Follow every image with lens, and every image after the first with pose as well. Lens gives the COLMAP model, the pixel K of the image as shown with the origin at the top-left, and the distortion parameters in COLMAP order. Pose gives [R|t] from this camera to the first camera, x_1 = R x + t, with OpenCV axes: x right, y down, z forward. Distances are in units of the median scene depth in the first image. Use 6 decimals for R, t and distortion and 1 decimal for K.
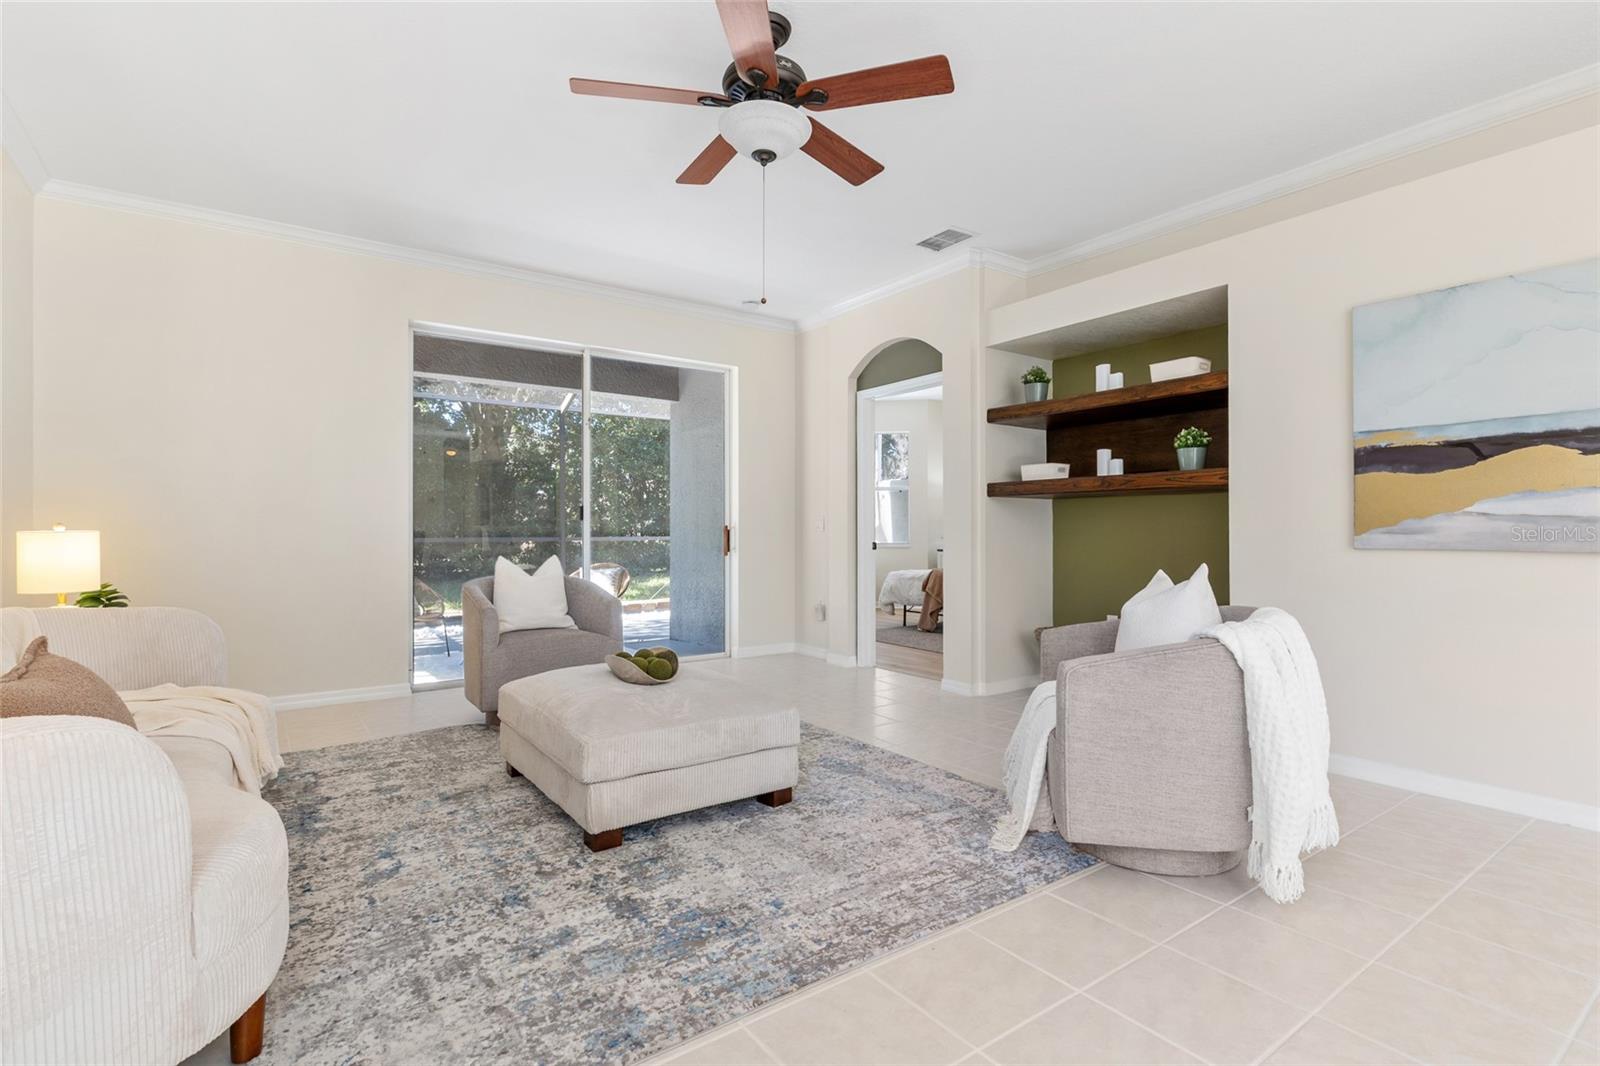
lens RADIAL K [[766.3, 0, 807.3], [0, 766.3, 532.1], [0, 0, 1]] dist [0.007621, -0.000651]
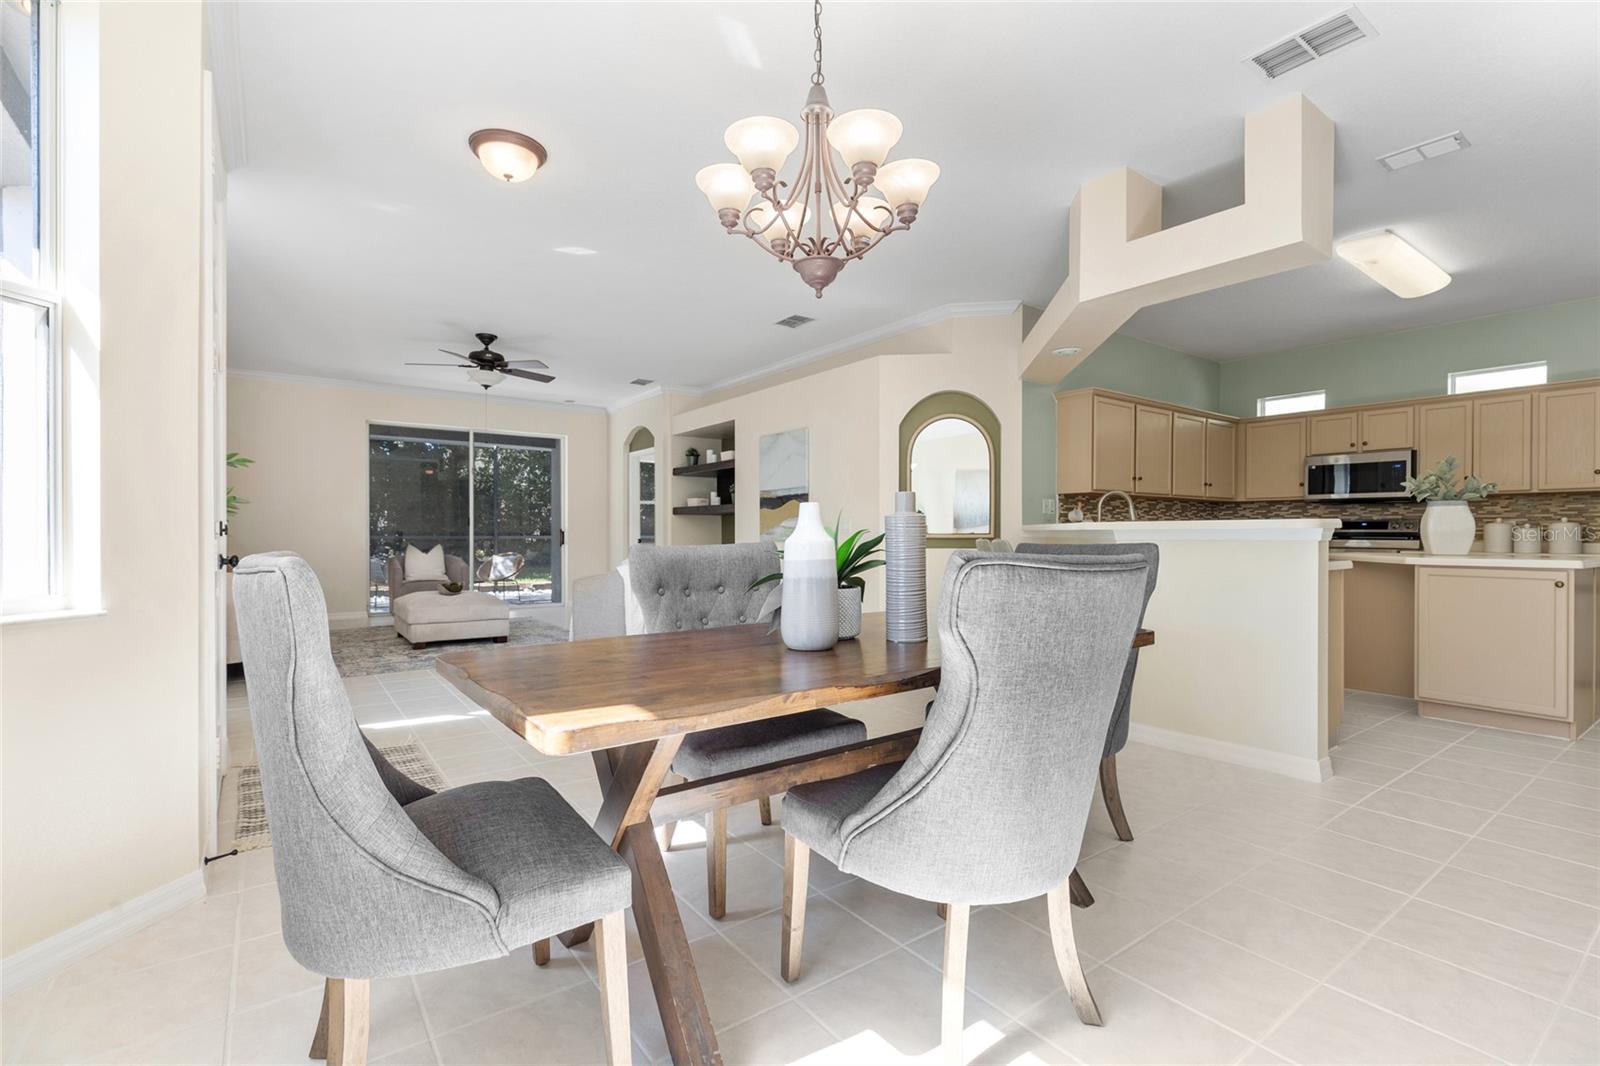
lens RADIAL K [[722.1, 0, 803.2], [0, 722.1, 539.4], [0, 0, 1]] dist [0.004029, 0.001618]
pose [[0.999968, 0.005151, 0.006117, 0.971211], [-0.005202, 0.999951, 0.008374, -0.001971], [-0.006074, -0.008406, 0.999946, -1.401575]]
